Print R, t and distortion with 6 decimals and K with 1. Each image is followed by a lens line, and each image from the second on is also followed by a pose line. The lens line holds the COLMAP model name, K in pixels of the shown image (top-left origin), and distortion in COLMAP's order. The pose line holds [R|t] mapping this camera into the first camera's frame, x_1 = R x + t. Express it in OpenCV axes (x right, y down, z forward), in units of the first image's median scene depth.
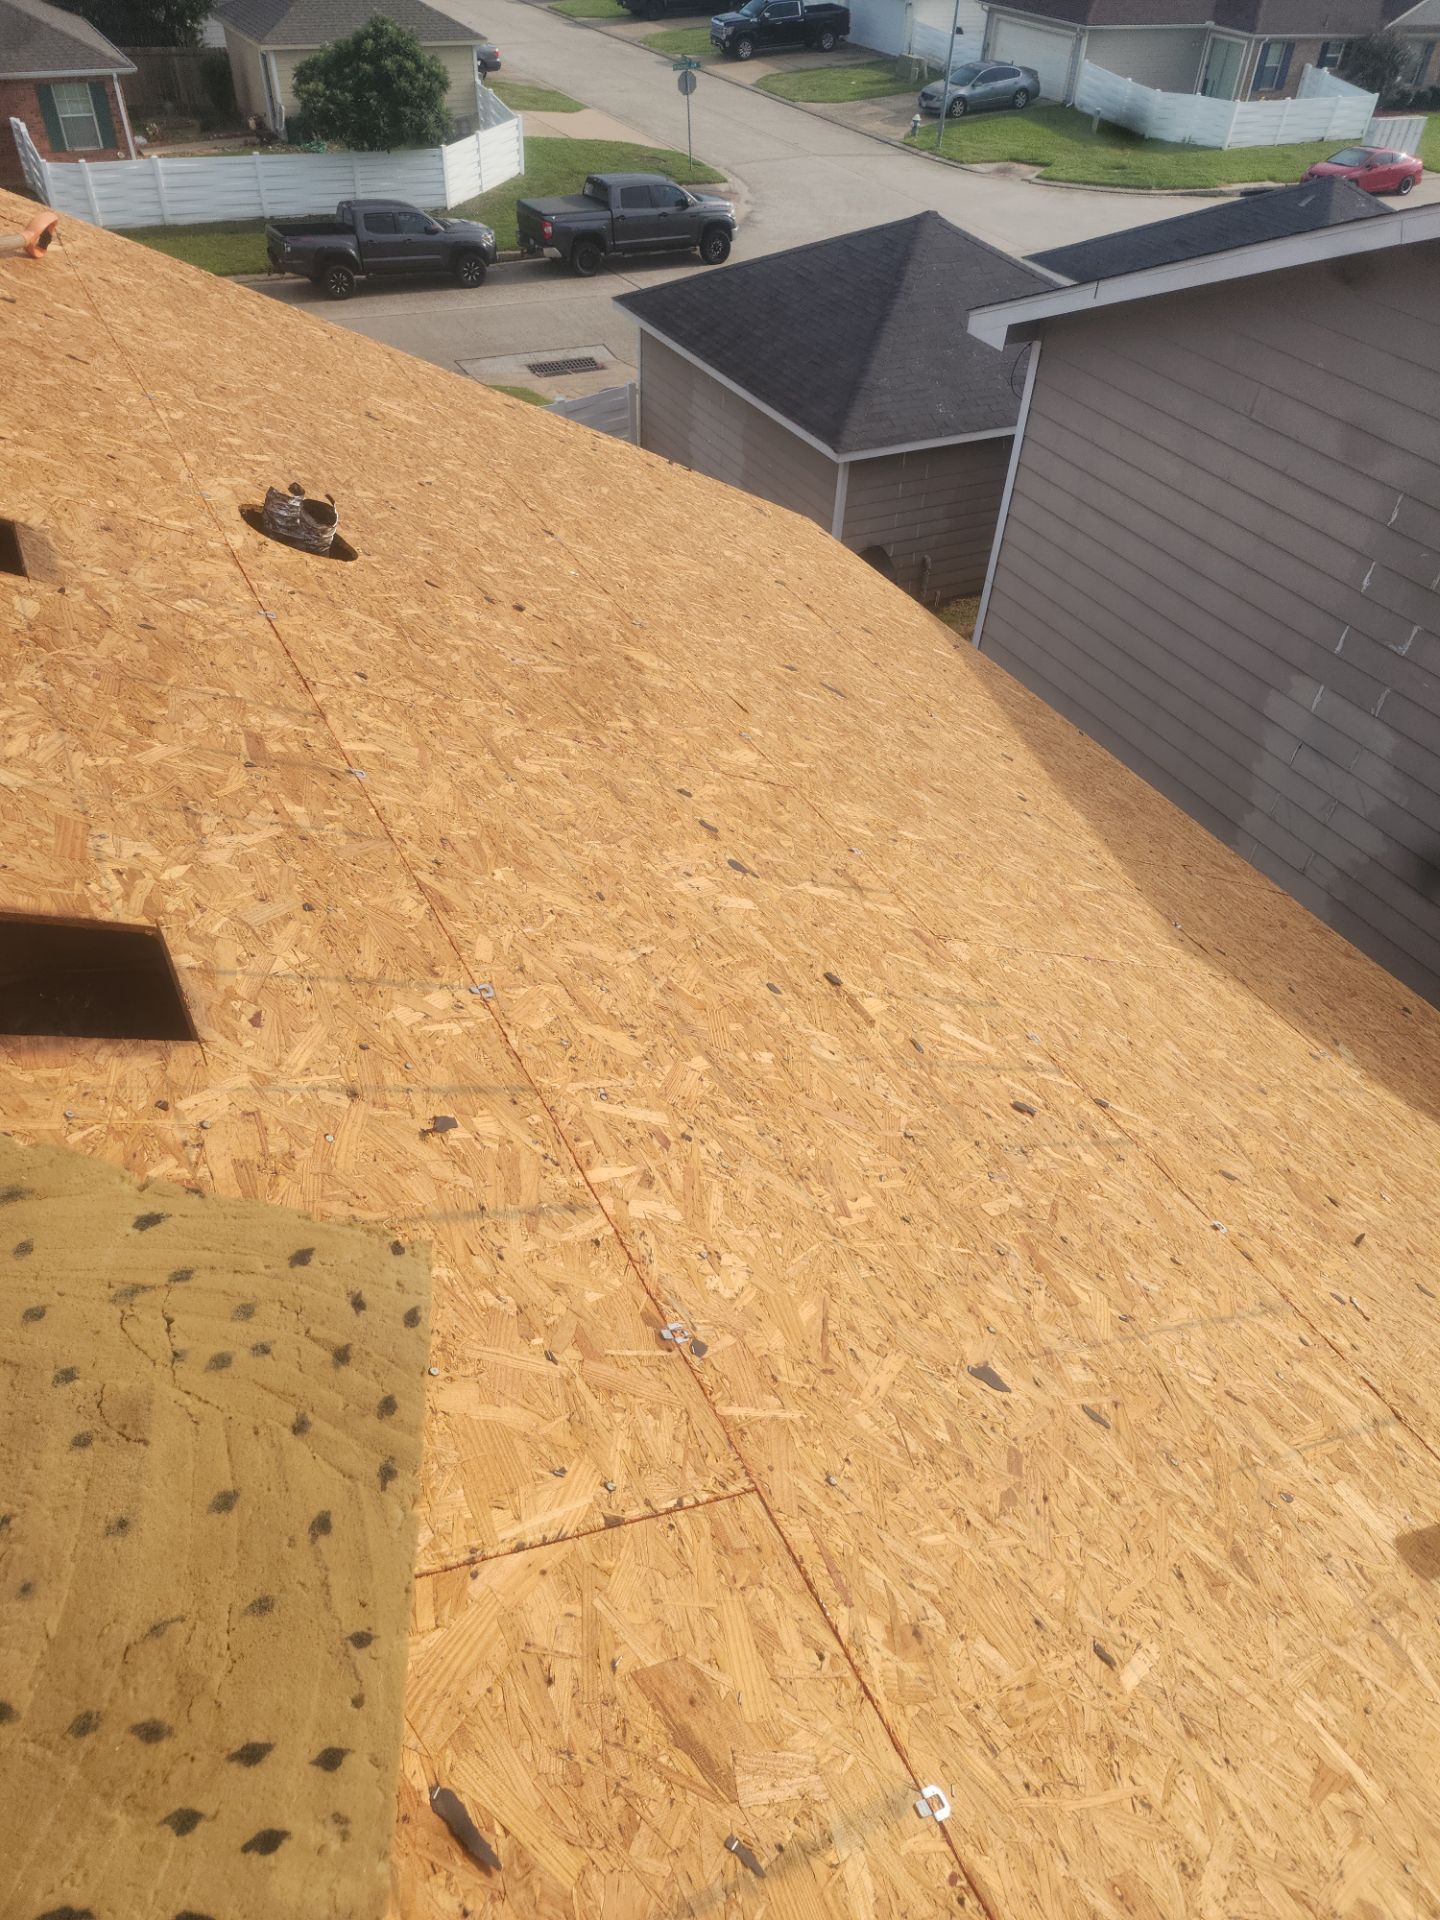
lens RADIAL K [[1410.8, 0, 783.7], [0, 1410.8, 927.6], [0, 0, 1]] dist [0.141275, -0.091215]
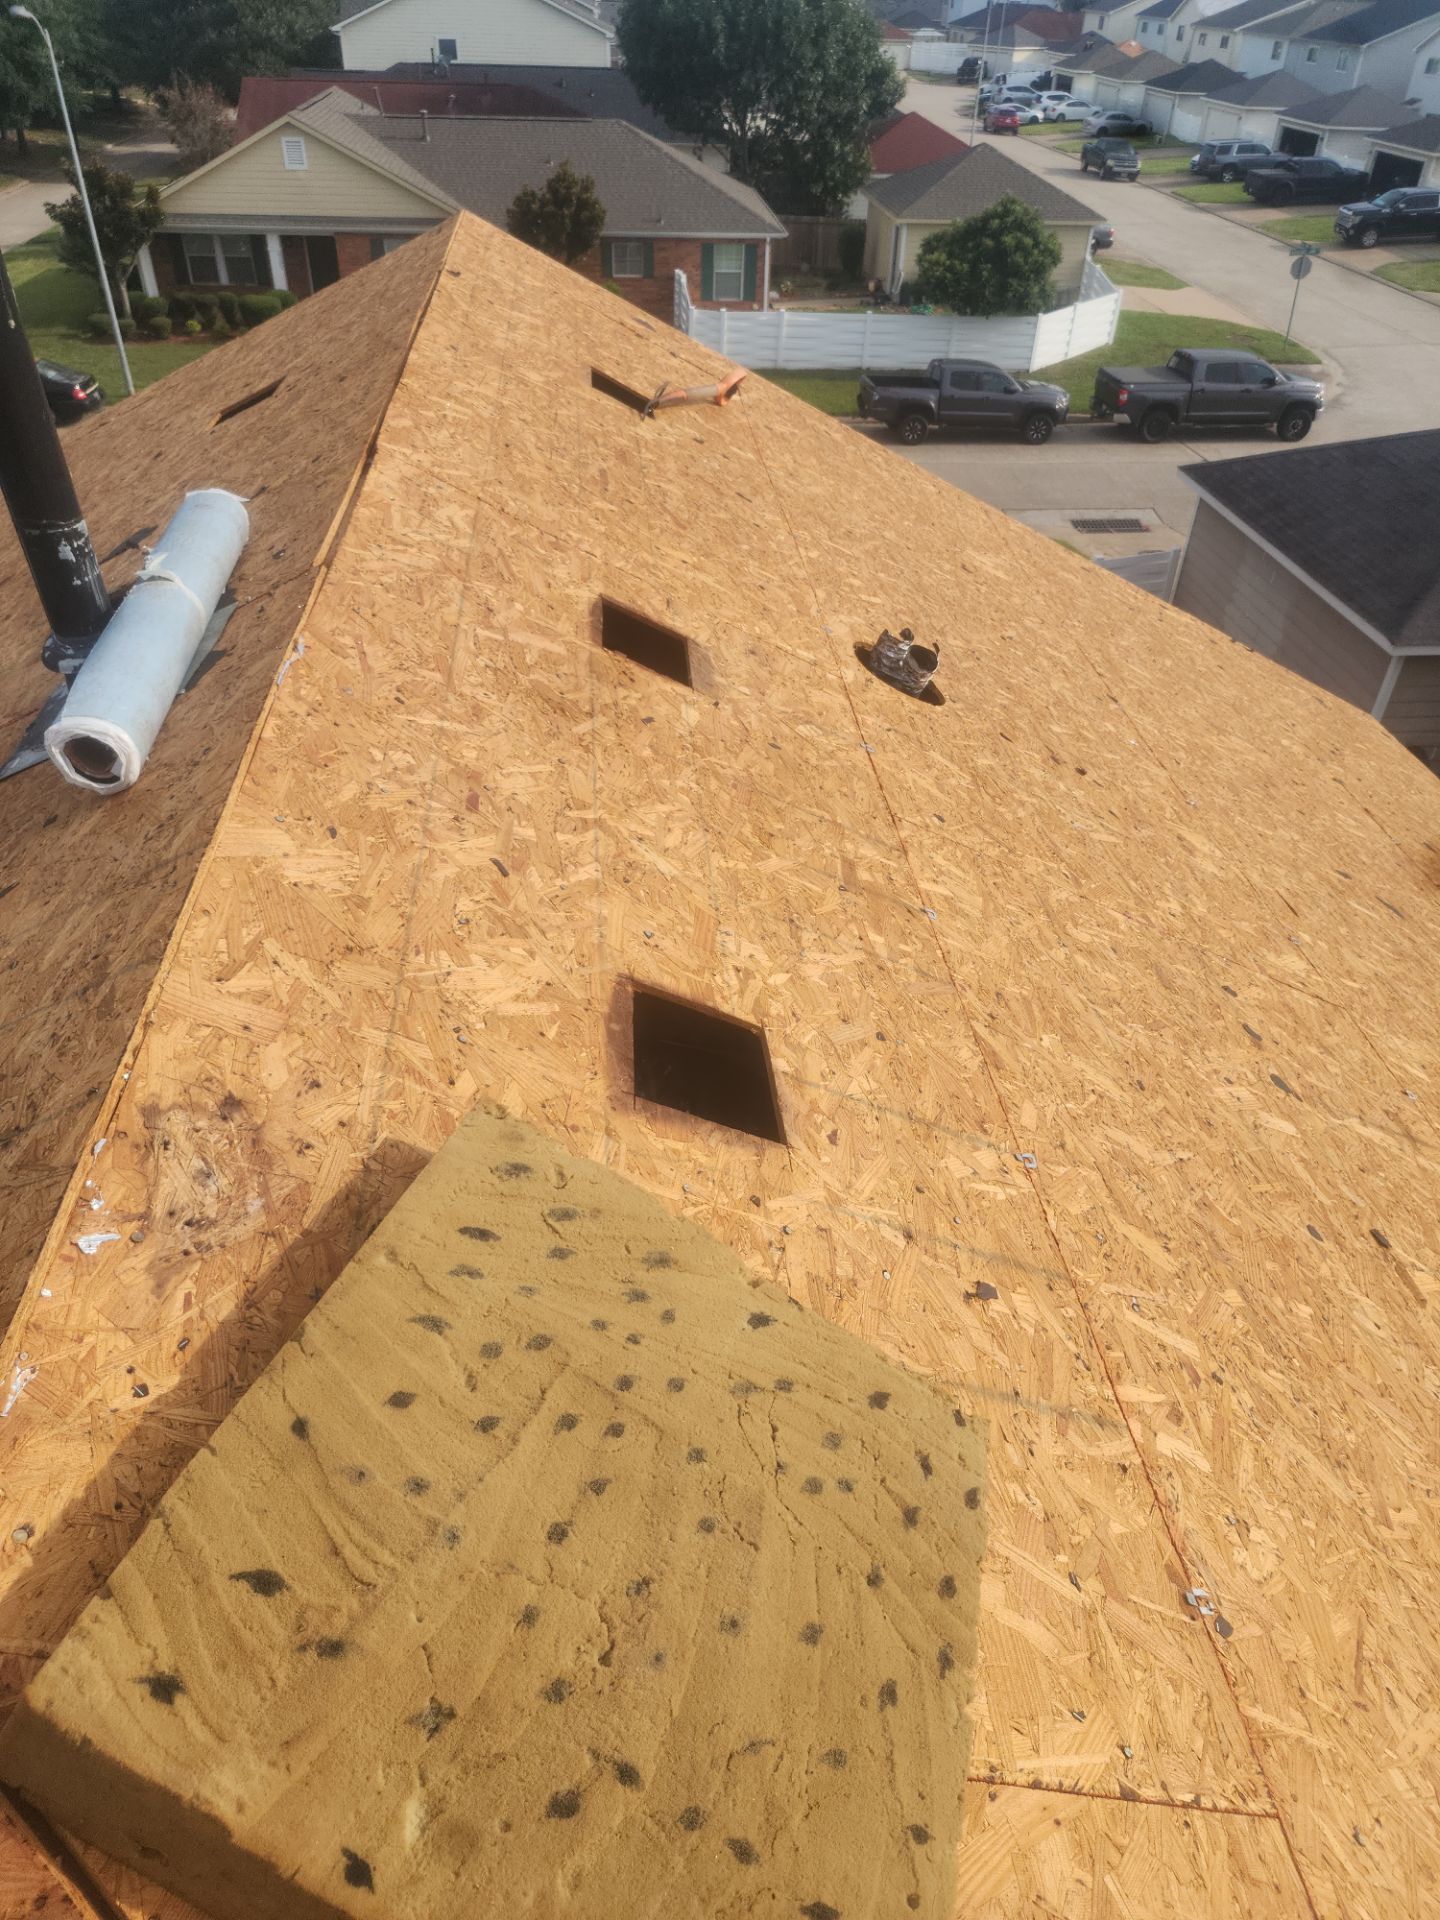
lens RADIAL K [[1424.0, 0, 726.9], [0, 1424.0, 923.2], [0, 0, 1]] dist [0.142550, -0.113356]
pose [[0.927213, 0.211063, -0.309401, -0.113559], [-0.238220, 0.969800, -0.052334, -0.011368], [0.289012, 0.122231, 0.949490, -0.026808]]
